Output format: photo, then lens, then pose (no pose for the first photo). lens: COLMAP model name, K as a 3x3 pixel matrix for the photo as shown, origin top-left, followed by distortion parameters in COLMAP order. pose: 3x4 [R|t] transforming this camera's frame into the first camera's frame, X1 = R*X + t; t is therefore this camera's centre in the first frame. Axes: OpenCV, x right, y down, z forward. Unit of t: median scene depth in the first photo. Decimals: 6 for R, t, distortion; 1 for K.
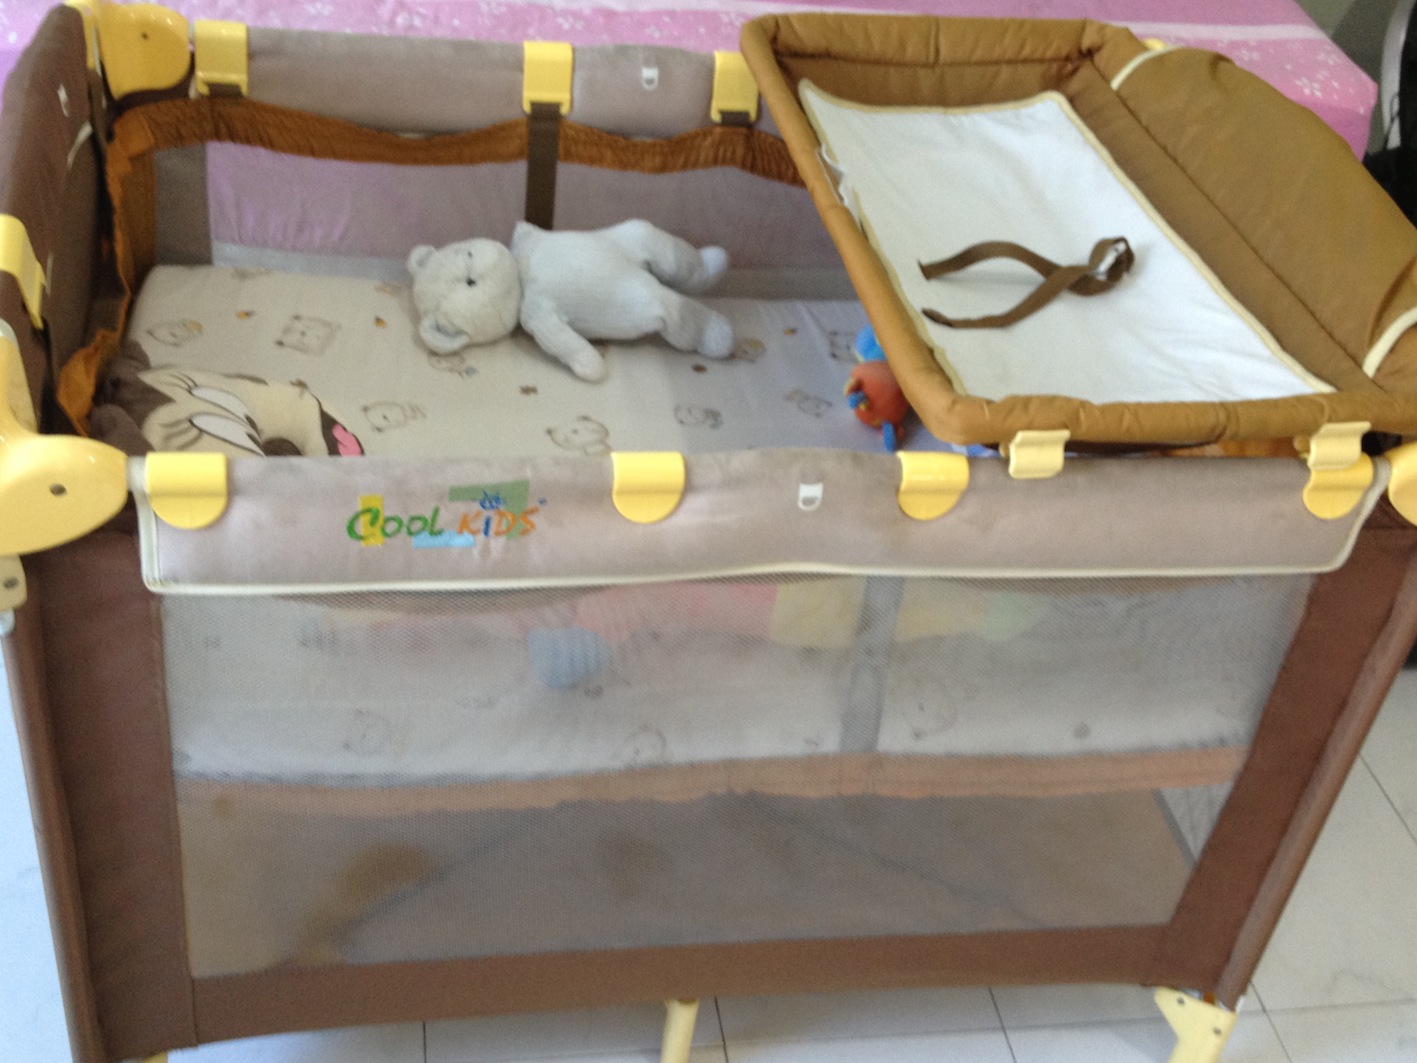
lens RADIAL K [[1877.2, 0, 708.5], [0, 1877.2, 531.5], [0, 0, 1]] dist [0.141347, -0.067525]
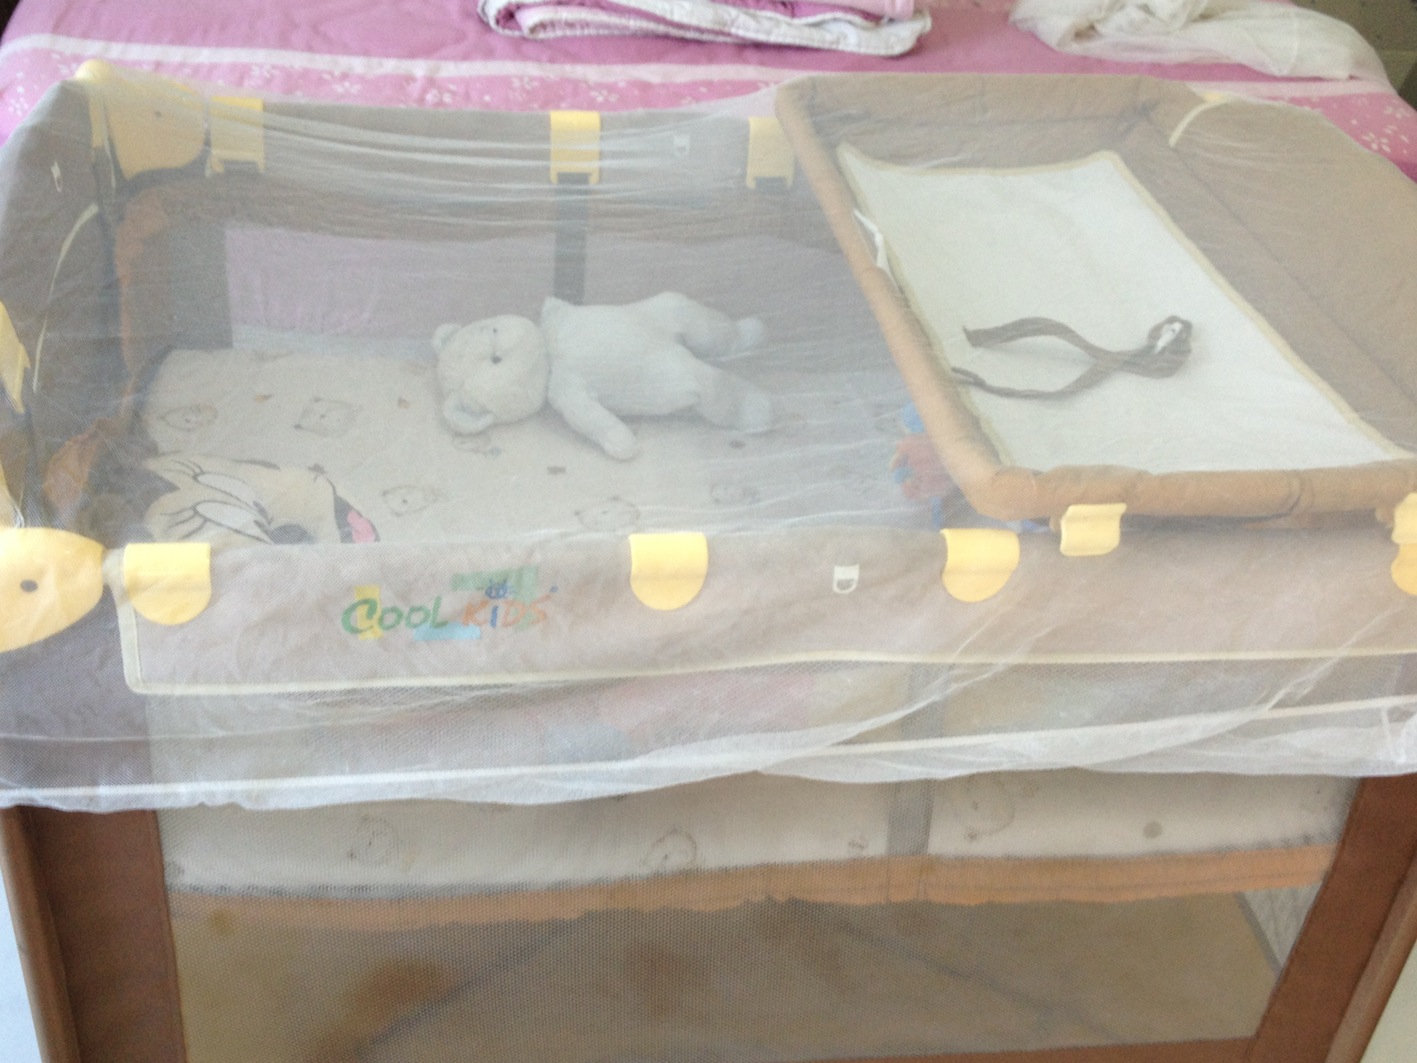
lens RADIAL K [[1793.5, 0, 708.5], [0, 1793.5, 531.5], [0, 0, 1]] dist [0.098614, 0.012707]
pose [[0.998814, -0.015931, -0.046002, 0.023361], [0.013967, 0.998990, -0.042703, -0.004370], [0.046636, 0.042009, 0.998028, 0.100013]]
